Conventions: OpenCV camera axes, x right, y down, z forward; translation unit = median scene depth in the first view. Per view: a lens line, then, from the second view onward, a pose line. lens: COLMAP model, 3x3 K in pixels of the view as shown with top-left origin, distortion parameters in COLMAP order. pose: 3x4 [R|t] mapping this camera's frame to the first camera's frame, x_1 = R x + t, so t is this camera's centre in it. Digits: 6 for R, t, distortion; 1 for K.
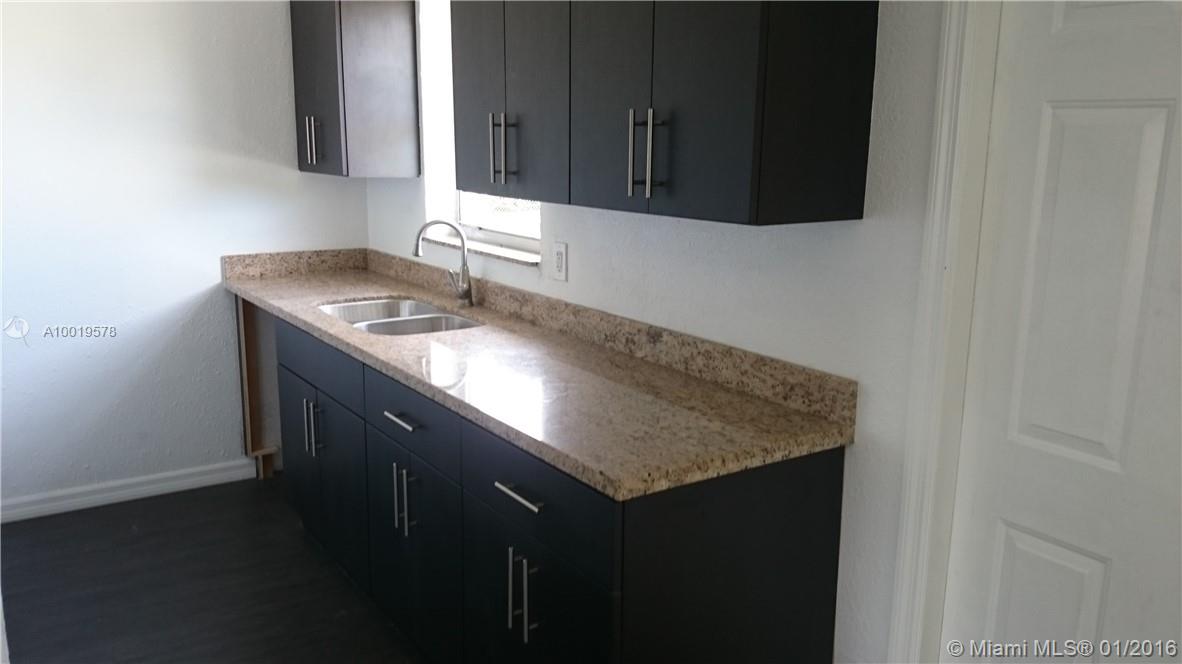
lens RADIAL K [[950.5, 0, 590.2], [0, 950.5, 335.1], [0, 0, 1]] dist [0.108805, -0.204950]
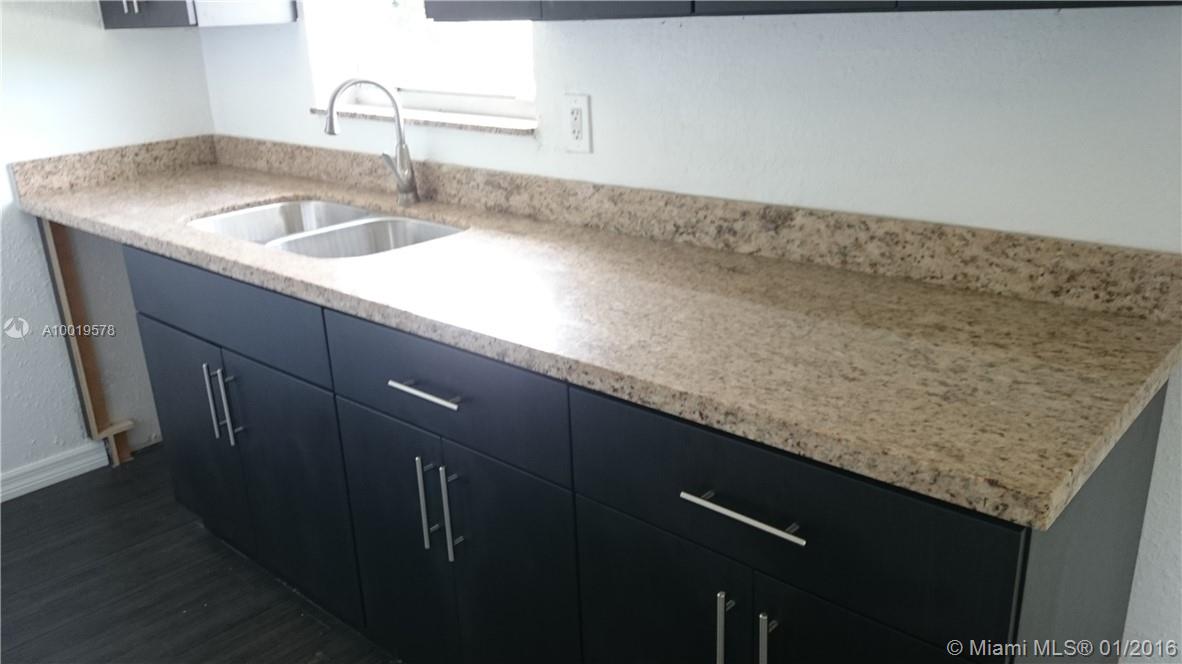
lens RADIAL K [[950.5, 0, 604.9], [0, 950.5, 341.2], [0, 0, 1]] dist [0.108805, -0.204950]
pose [[0.967733, -0.130116, 0.215786, -0.193129], [0.099144, 0.983907, 0.148653, -0.024798], [-0.231655, -0.122463, 0.965059, 0.323722]]
